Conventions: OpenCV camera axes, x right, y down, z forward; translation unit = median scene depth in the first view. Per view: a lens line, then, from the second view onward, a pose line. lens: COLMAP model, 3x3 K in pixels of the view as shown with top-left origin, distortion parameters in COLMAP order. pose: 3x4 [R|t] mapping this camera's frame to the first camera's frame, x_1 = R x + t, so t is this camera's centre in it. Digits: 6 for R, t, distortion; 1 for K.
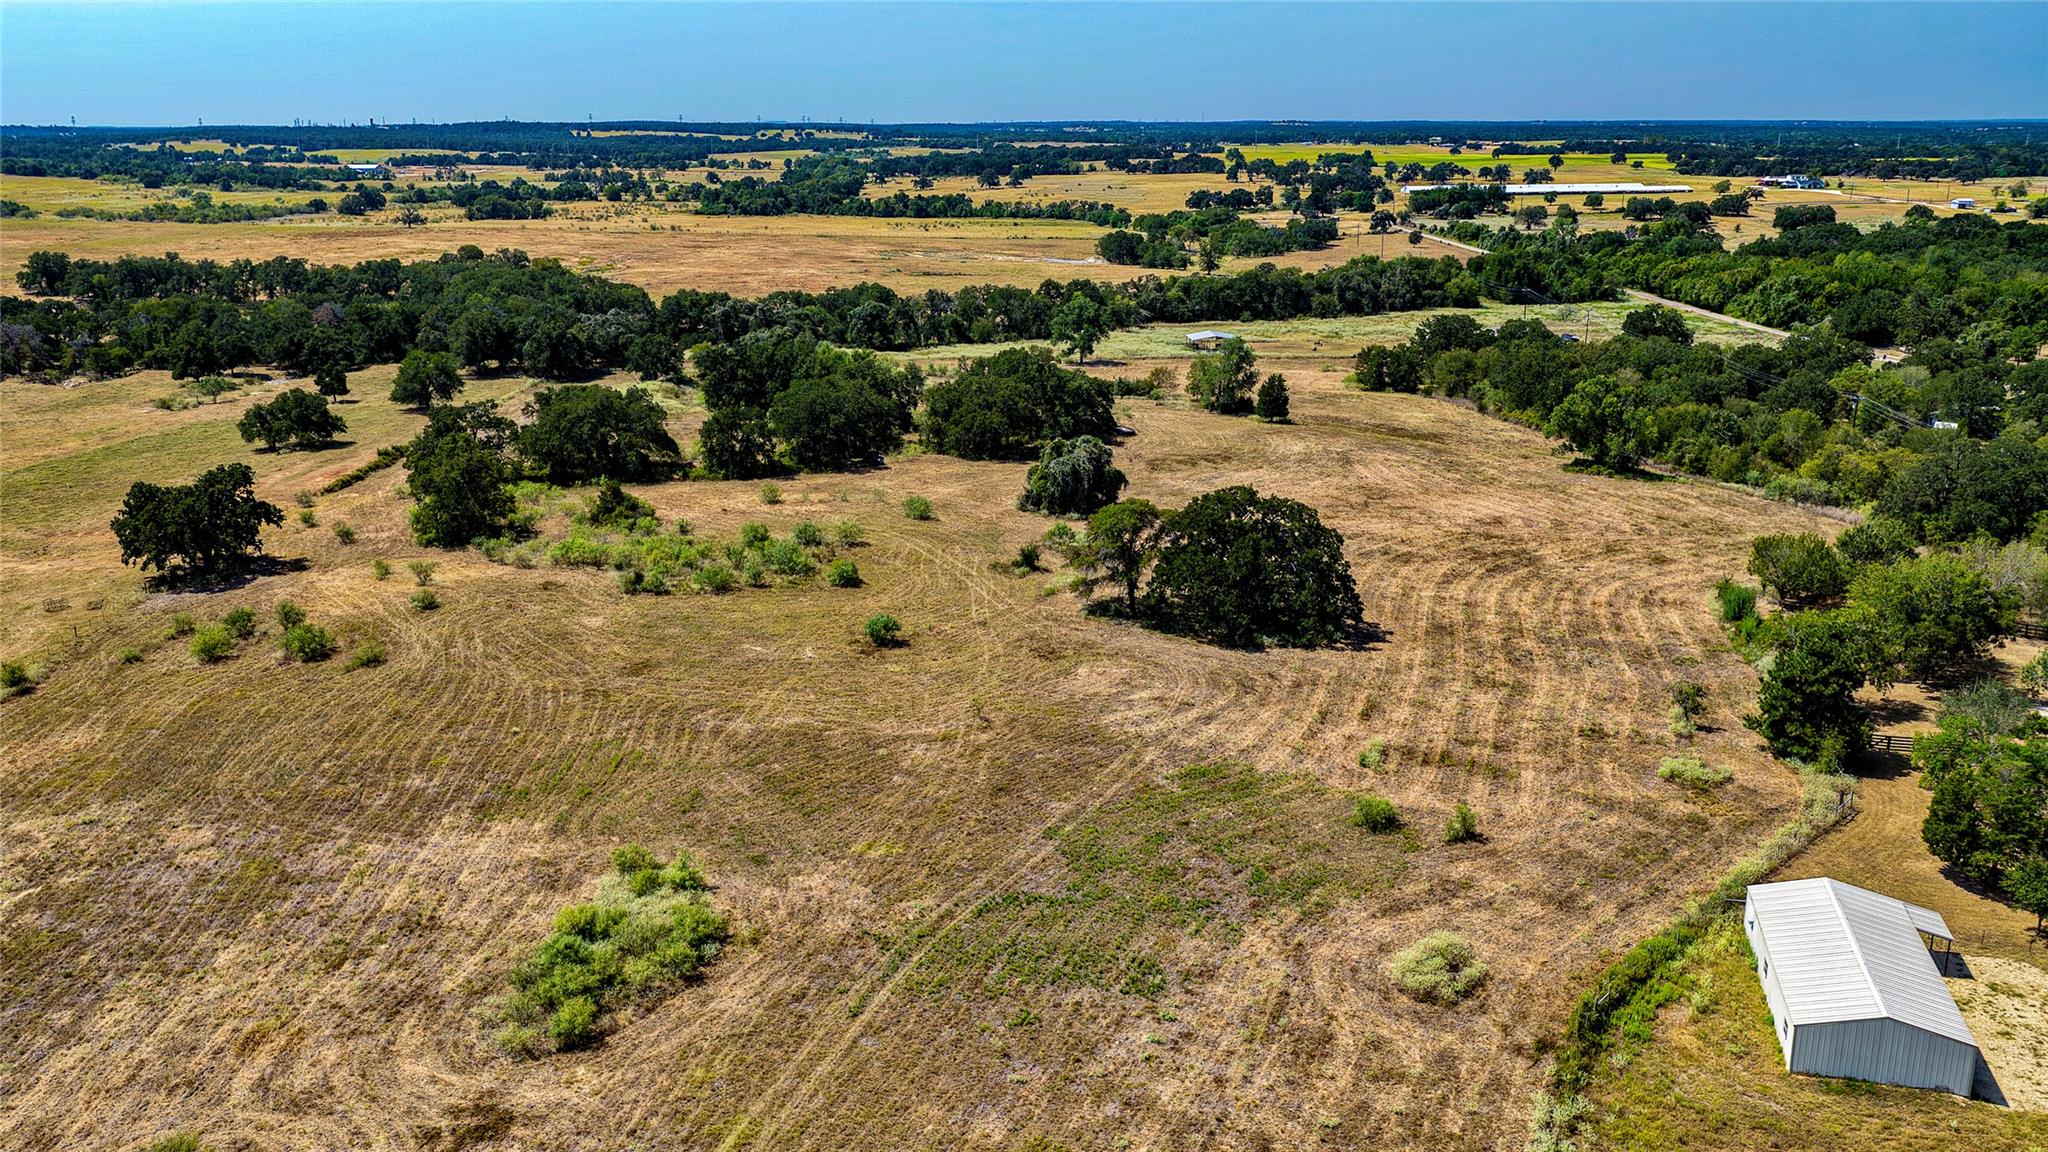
lens RADIAL K [[1668.6, 0, 1027.9], [0, 1668.6, 563.9], [0, 0, 1]] dist [-0.011589, 0.030842]
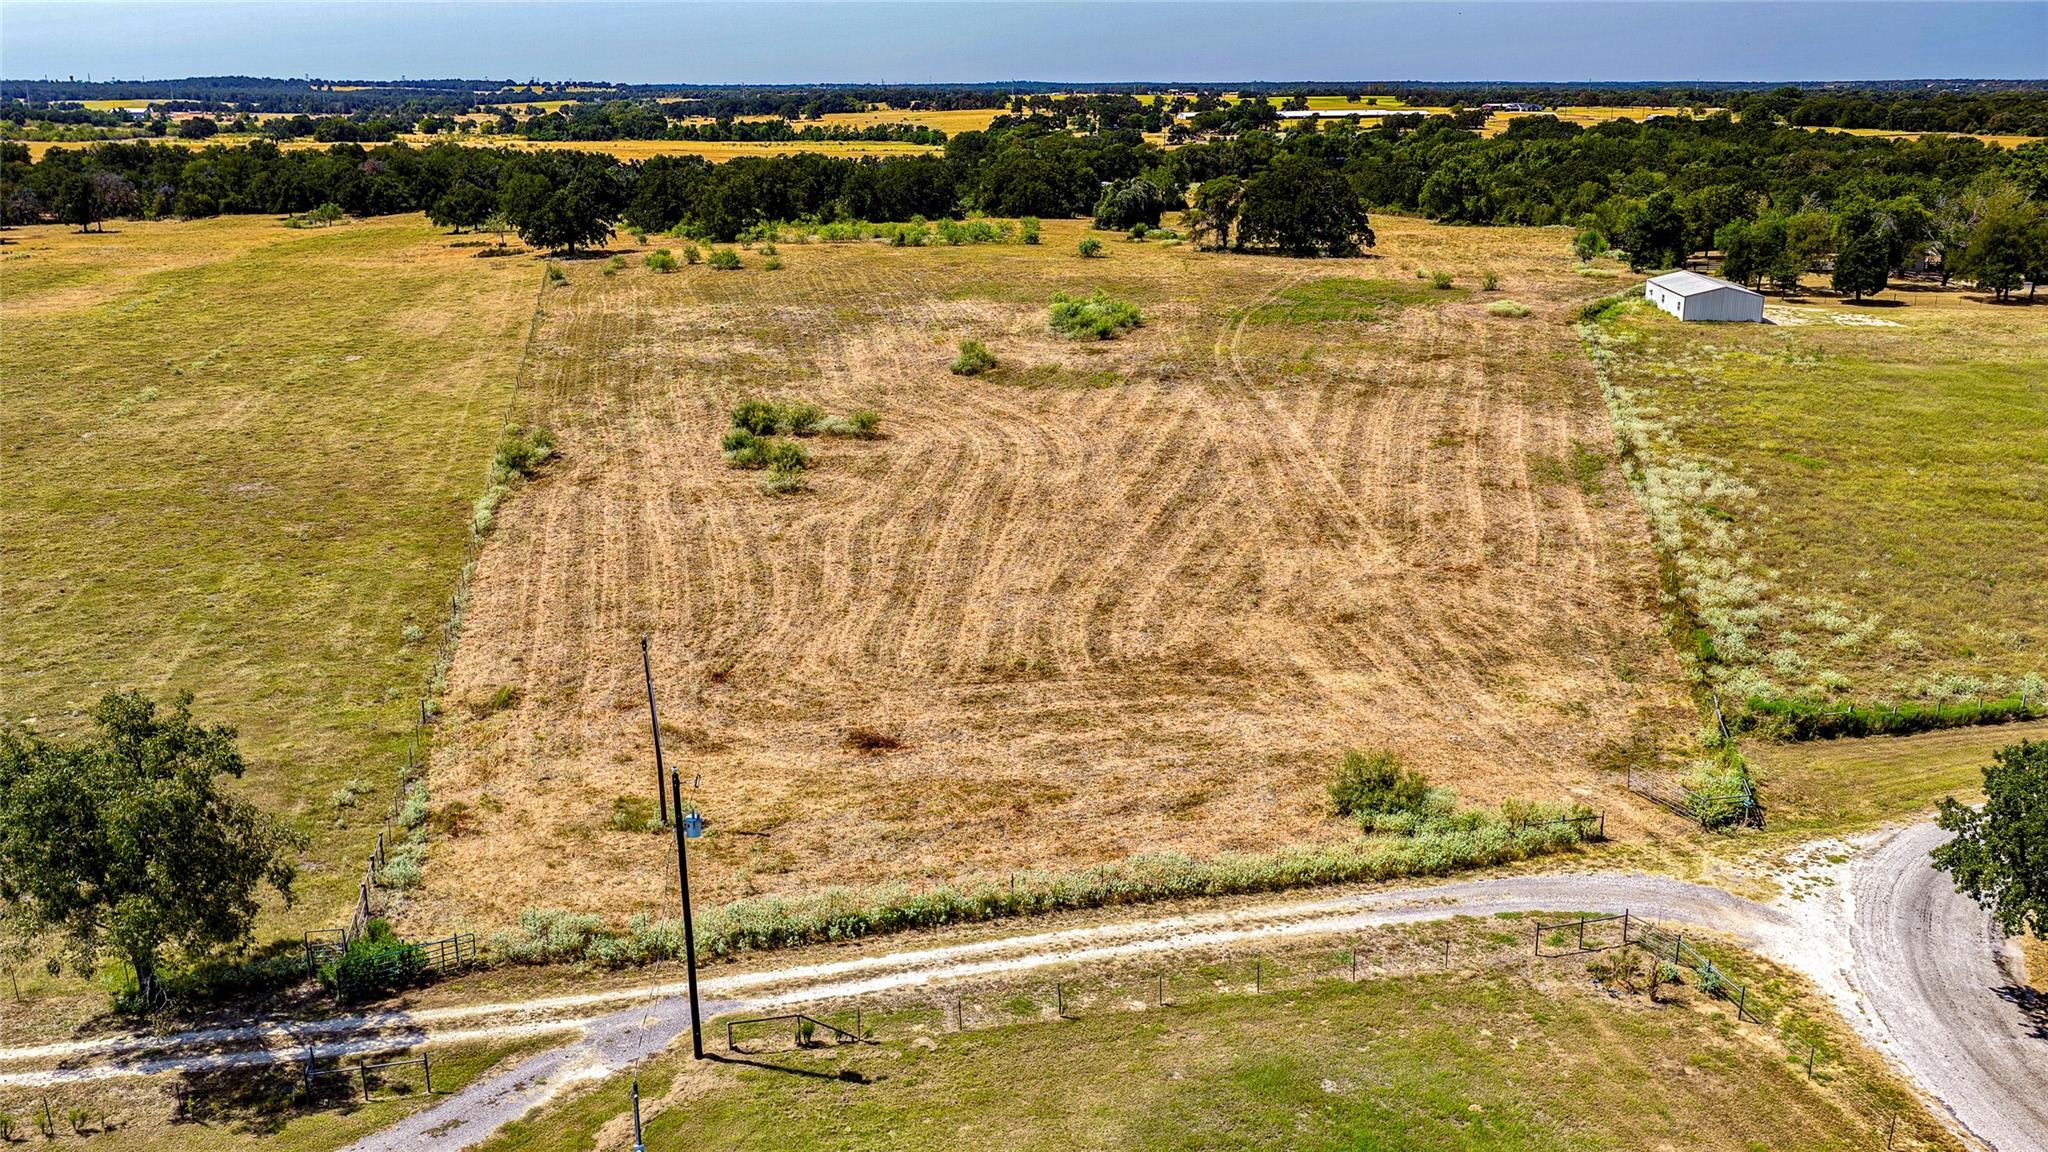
lens RADIAL K [[1668.6, 0, 1022.3], [0, 1668.6, 582.7], [0, 0, 1]] dist [-0.011589, 0.030842]
pose [[0.987601, -0.049796, 0.148877, -0.078429], [0.045385, 0.998428, 0.032882, 0.058526], [-0.150280, -0.025718, 0.988309, -0.108922]]
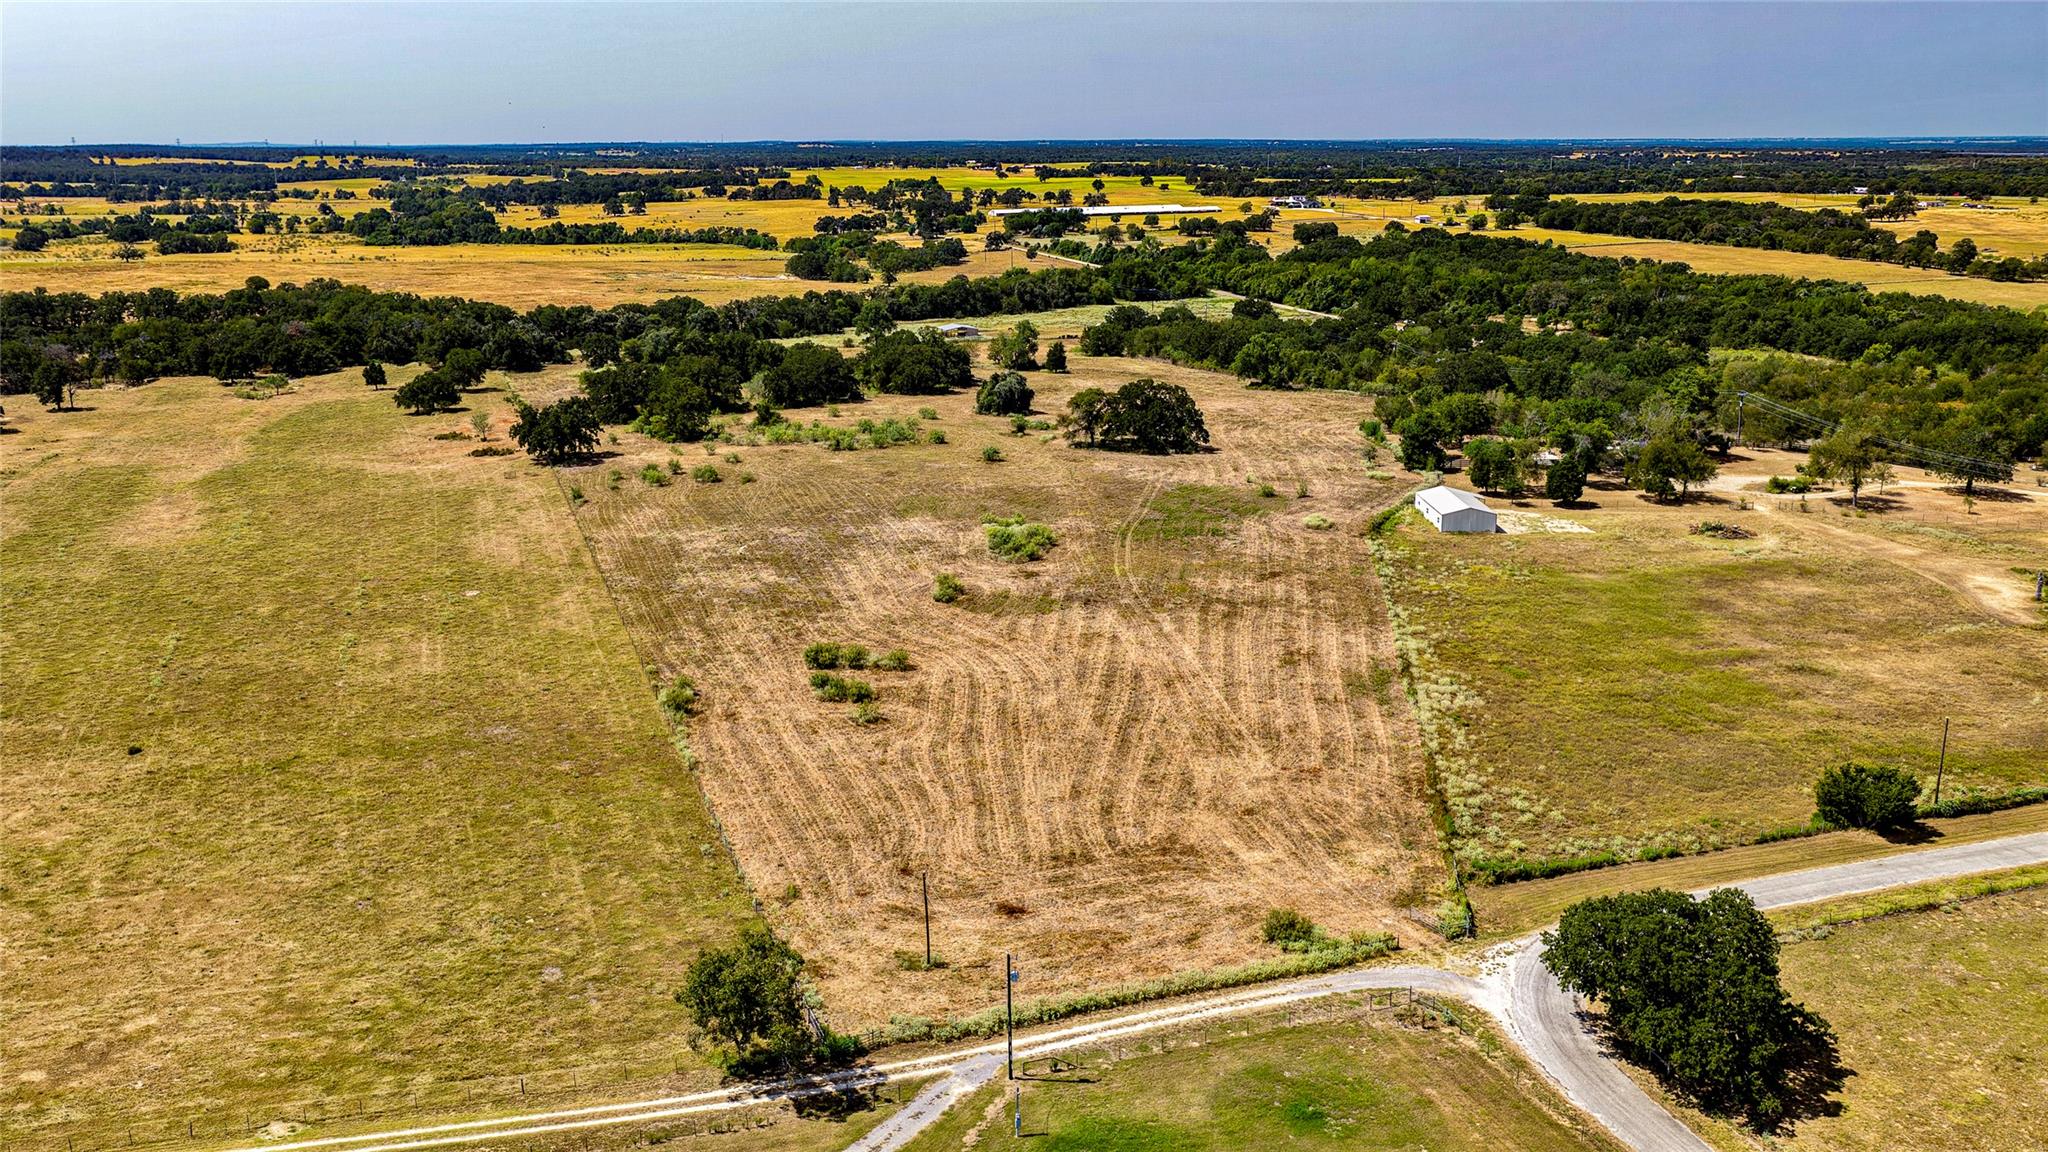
lens RADIAL K [[1668.6, 0, 1019.9], [0, 1668.6, 579.1], [0, 0, 1]] dist [-0.011589, 0.030842]
pose [[0.961758, -0.071334, 0.264449, -0.116168], [0.071894, 0.997384, 0.007572, 0.034435], [-0.264297, 0.011730, 0.964370, -0.183003]]
